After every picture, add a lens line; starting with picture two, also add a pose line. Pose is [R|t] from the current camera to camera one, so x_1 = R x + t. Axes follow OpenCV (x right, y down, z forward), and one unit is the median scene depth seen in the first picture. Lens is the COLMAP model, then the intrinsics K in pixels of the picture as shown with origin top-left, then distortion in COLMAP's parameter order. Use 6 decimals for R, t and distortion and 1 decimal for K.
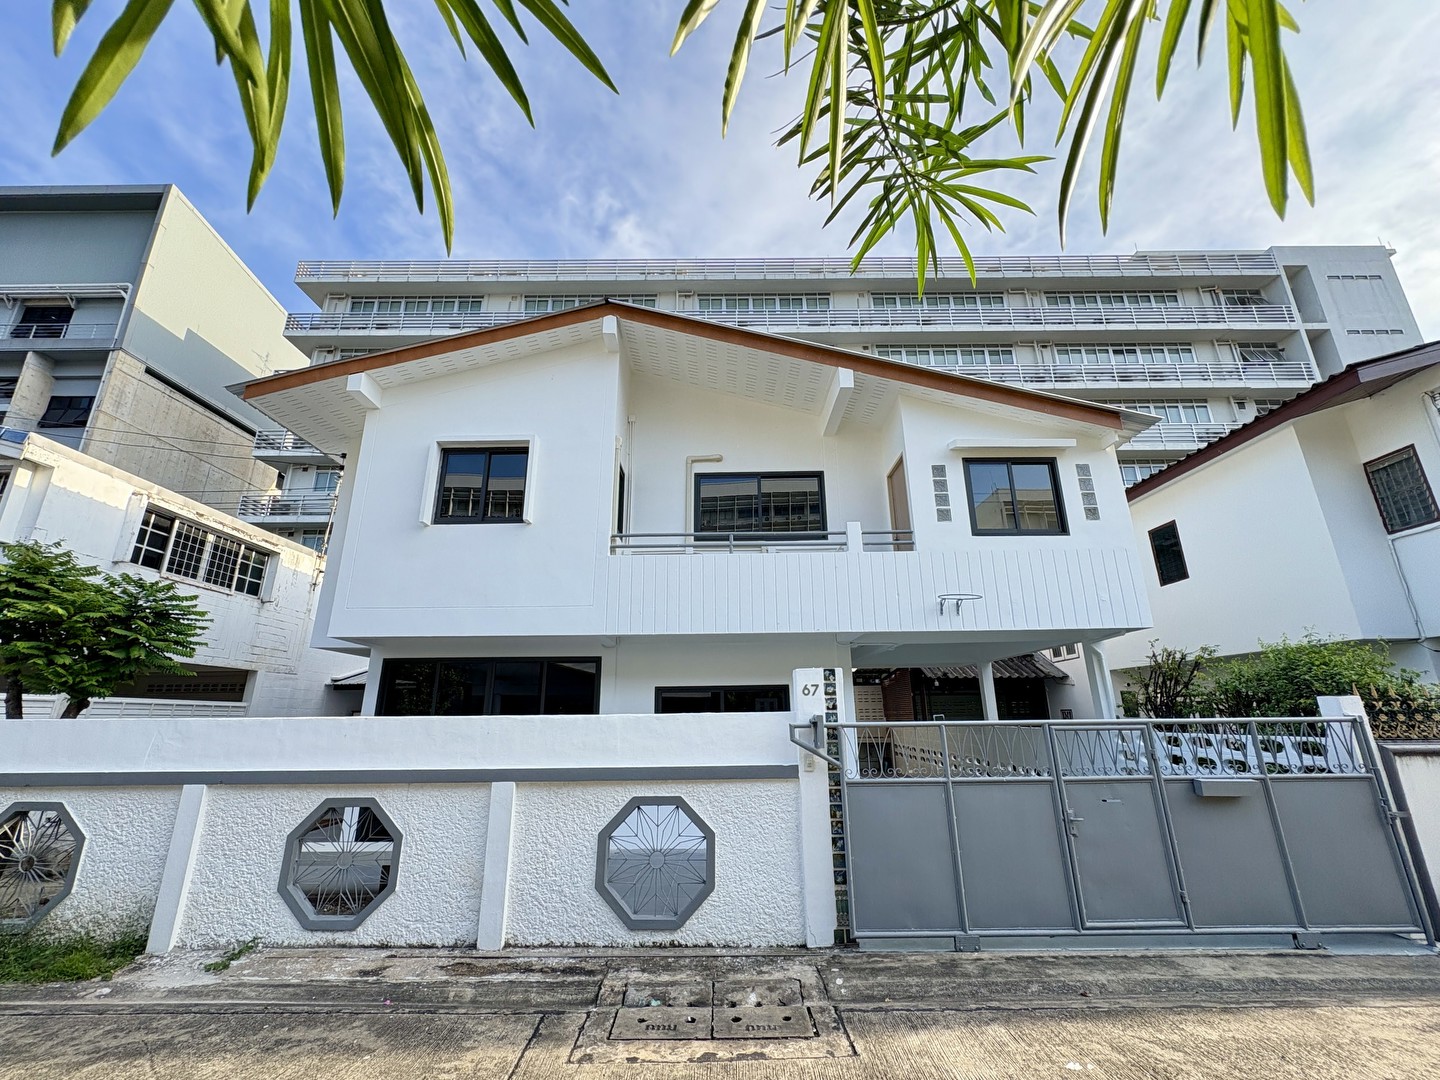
lens RADIAL K [[584.7, 0, 716.9], [0, 584.7, 542.3], [0, 0, 1]] dist [-0.001515, 0.000188]
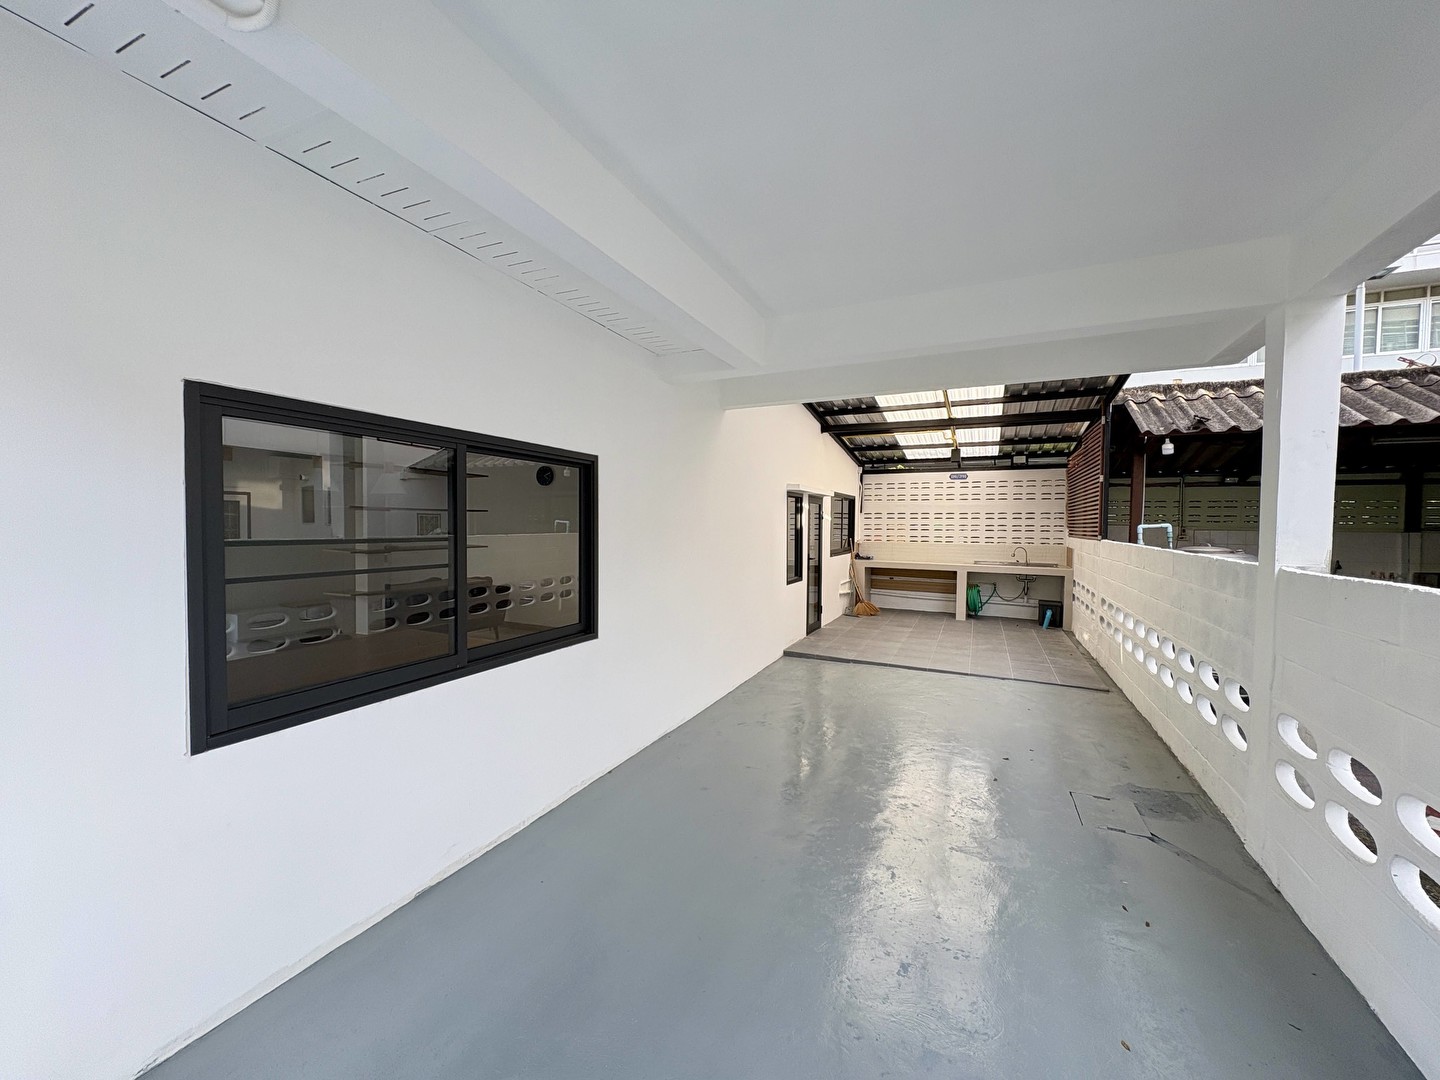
lens RADIAL K [[569.6, 0, 720.1], [0, 569.6, 543.0], [0, 0, 1]] dist [-0.000067, -0.000719]
pose [[0.905976, 0.033361, -0.422012, 0.843610], [0.102615, 0.949853, 0.295381, 0.499419], [0.410703, -0.310913, 0.857121, 1.666783]]
